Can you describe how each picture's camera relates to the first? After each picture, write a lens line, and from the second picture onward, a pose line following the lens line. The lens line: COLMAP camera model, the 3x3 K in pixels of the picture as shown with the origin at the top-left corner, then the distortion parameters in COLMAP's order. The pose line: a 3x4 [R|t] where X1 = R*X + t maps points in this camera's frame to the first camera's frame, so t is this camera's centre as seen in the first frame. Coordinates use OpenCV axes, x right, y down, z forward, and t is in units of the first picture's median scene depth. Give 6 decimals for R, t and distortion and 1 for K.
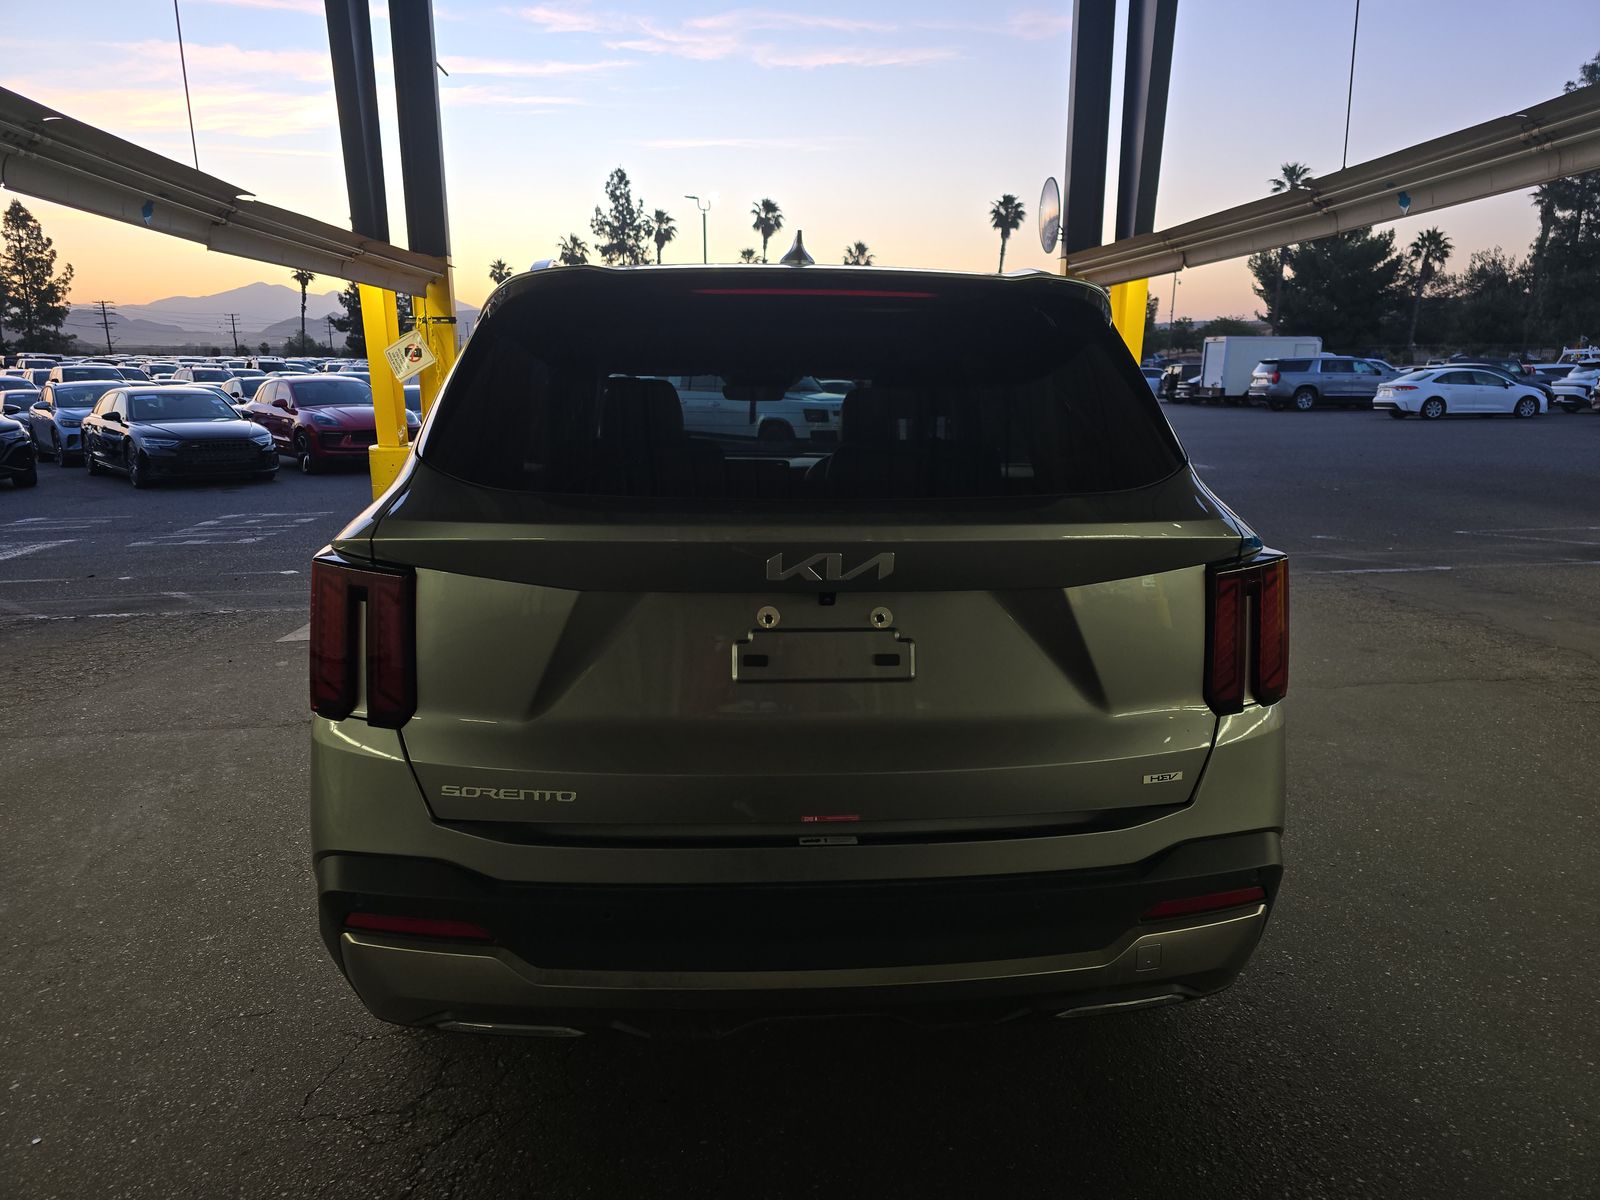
lens RADIAL K [[1198.1, 0, 806.2], [0, 1198.1, 604.1], [0, 0, 1]] dist [0.099667, -0.055452]
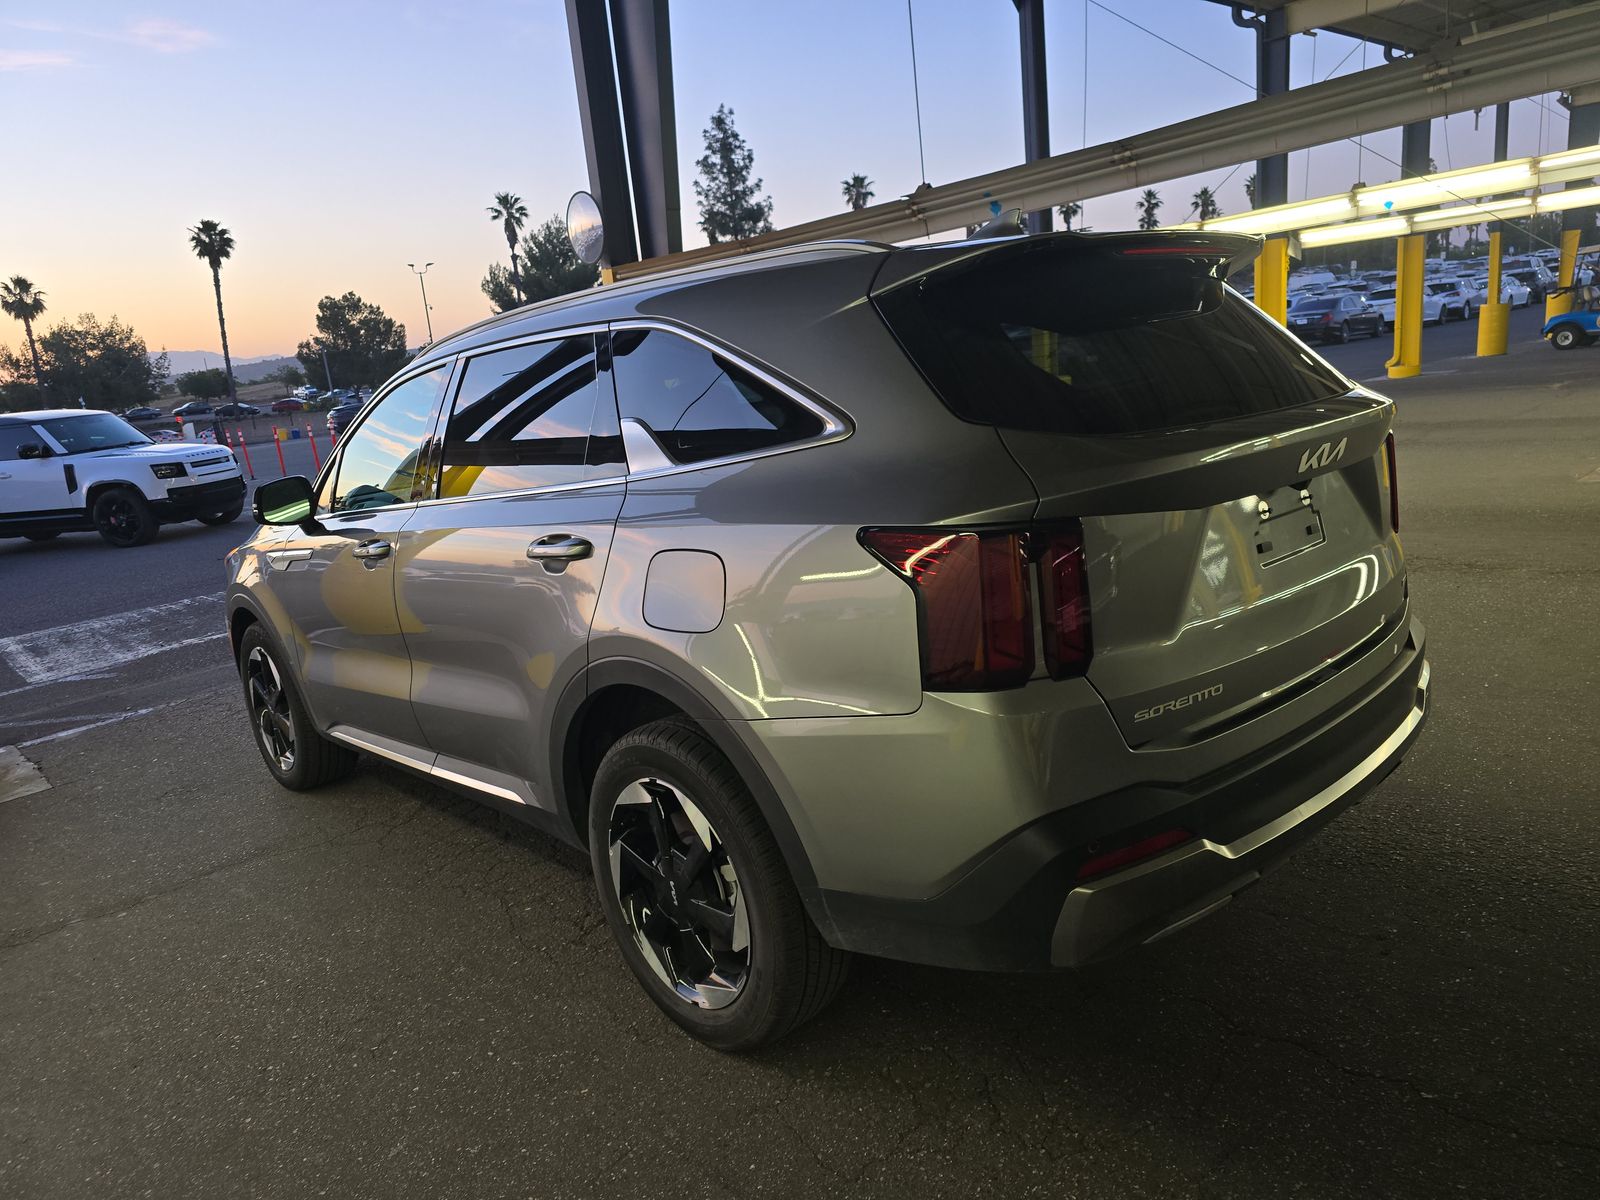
lens RADIAL K [[1198.1, 0, 806.2], [0, 1198.1, 604.1], [0, 0, 1]] dist [0.099667, -0.055452]
pose [[0.764117, -0.209878, 0.609981, -0.114510], [0.228206, 0.972394, 0.048703, -0.004235], [-0.603363, 0.101986, 0.790918, 0.042213]]
